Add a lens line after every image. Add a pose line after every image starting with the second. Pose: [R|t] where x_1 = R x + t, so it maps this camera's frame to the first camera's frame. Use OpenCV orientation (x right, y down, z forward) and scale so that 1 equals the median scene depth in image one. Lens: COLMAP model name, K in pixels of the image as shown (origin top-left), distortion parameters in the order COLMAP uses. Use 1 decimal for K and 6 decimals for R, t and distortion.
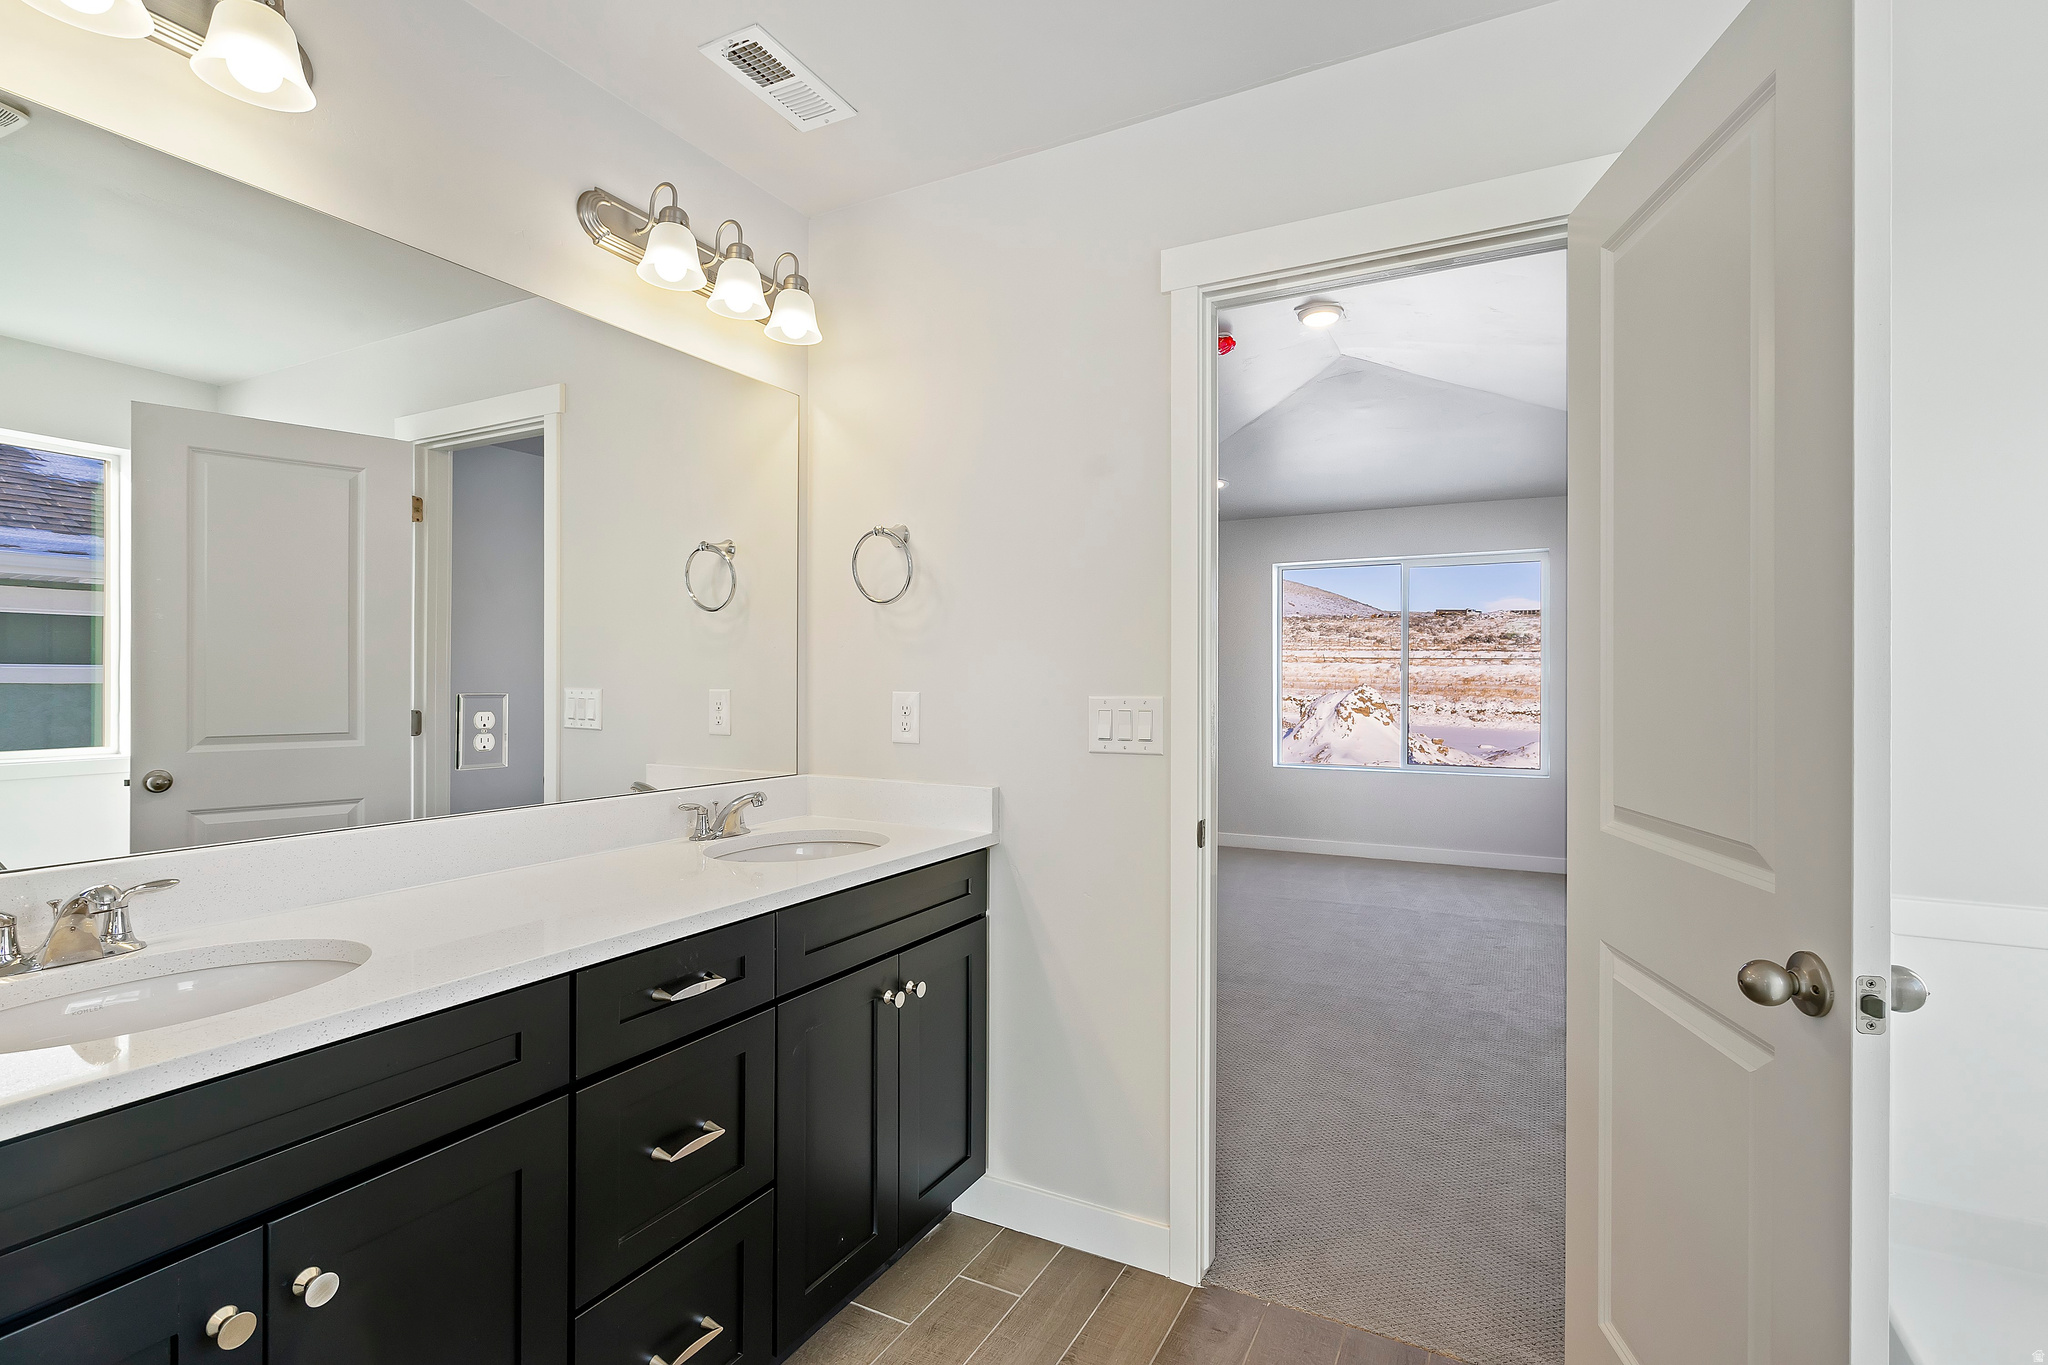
lens RADIAL K [[956.4, 0, 1026.9], [0, 956.4, 679.2], [0, 0, 1]] dist [-0.004085, 0.000782]
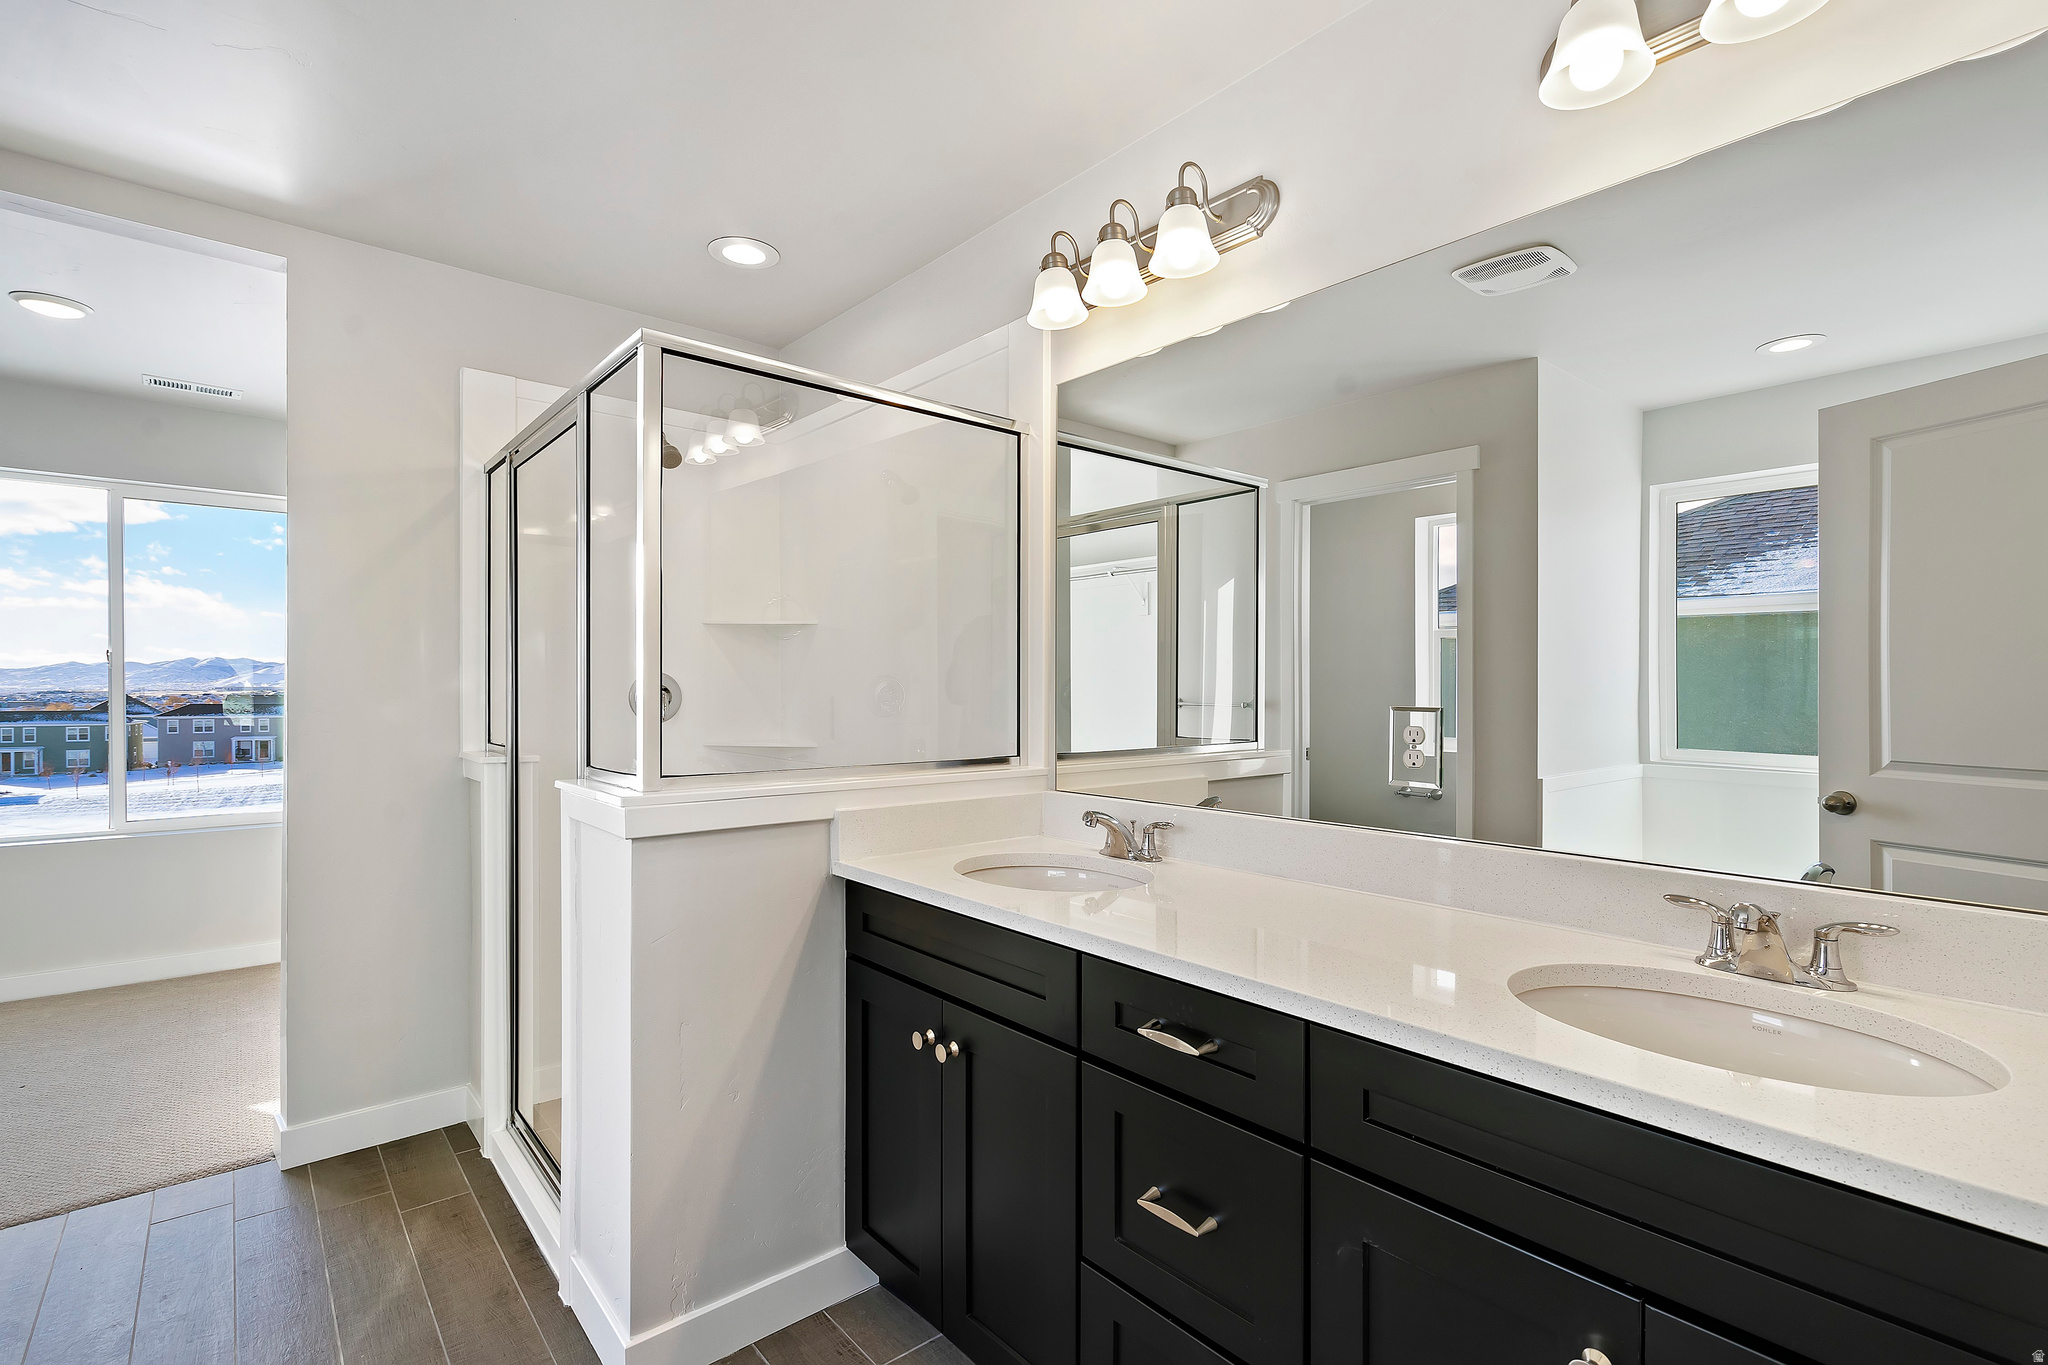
lens RADIAL K [[956.4, 0, 1027.2], [0, 956.4, 684.9], [0, 0, 1]] dist [-0.004085, 0.000782]
pose [[-0.367560, -0.008807, -0.929958, 0.330184], [-0.006509, 0.999955, -0.006897, 0.001924], [0.929977, 0.003518, -0.367601, 0.754660]]
